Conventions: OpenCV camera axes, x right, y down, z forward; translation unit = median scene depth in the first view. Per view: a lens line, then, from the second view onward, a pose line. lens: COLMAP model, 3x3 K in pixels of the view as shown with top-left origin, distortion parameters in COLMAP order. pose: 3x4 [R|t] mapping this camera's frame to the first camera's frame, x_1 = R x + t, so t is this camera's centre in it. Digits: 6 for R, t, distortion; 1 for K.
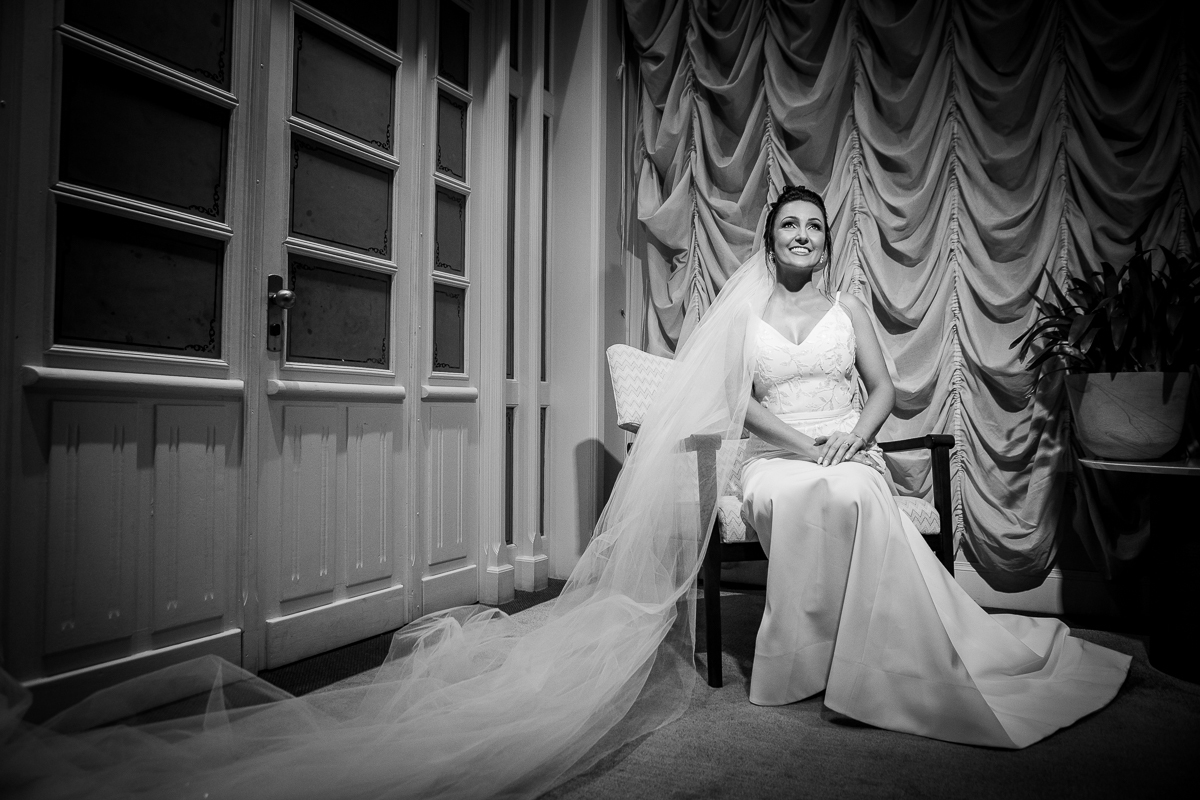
lens RADIAL K [[845.7, 0, 594.1], [0, 845.7, 394.5], [0, 0, 1]] dist [-0.076907, 0.051366]
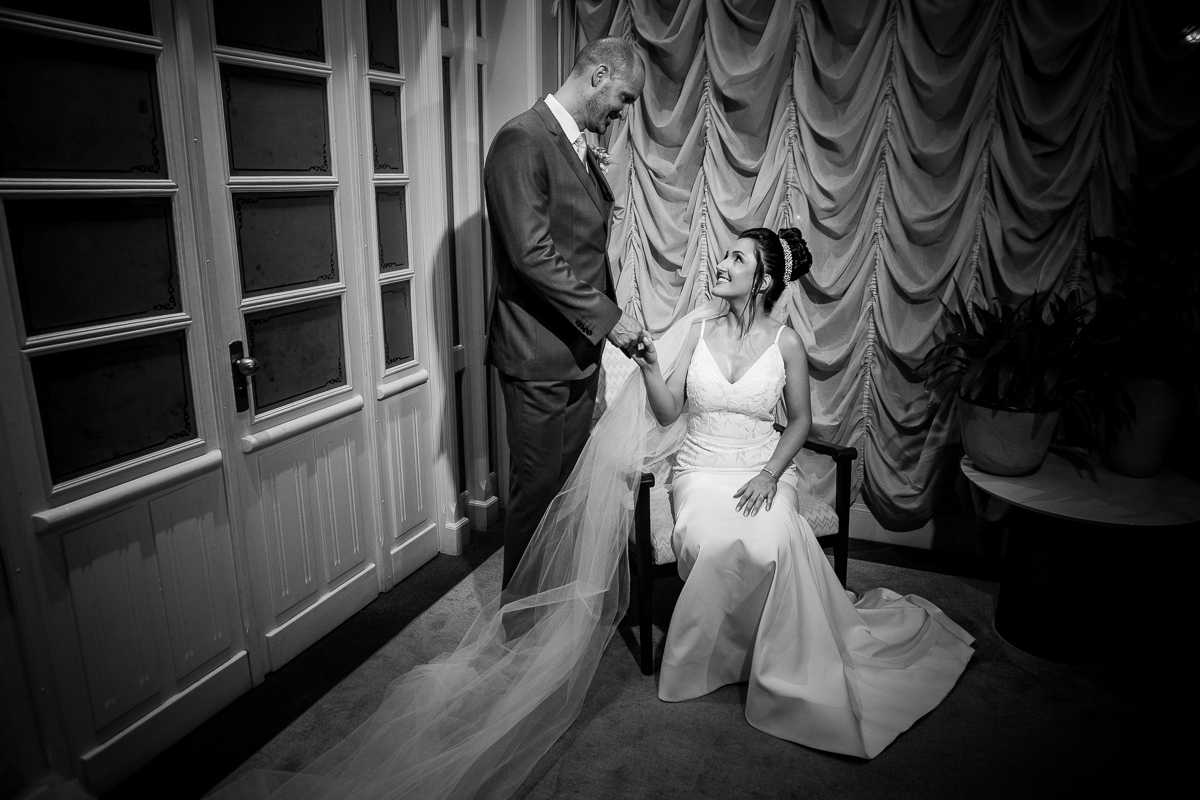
lens RADIAL K [[845.7, 0, 594.2], [0, 845.7, 398.7], [0, 0, 1]] dist [-0.076907, 0.051366]
pose [[0.996633, -0.027023, 0.077410, -0.013582], [0.003749, 0.958157, 0.286220, -0.302167], [-0.081905, -0.284966, 0.955032, -0.043820]]
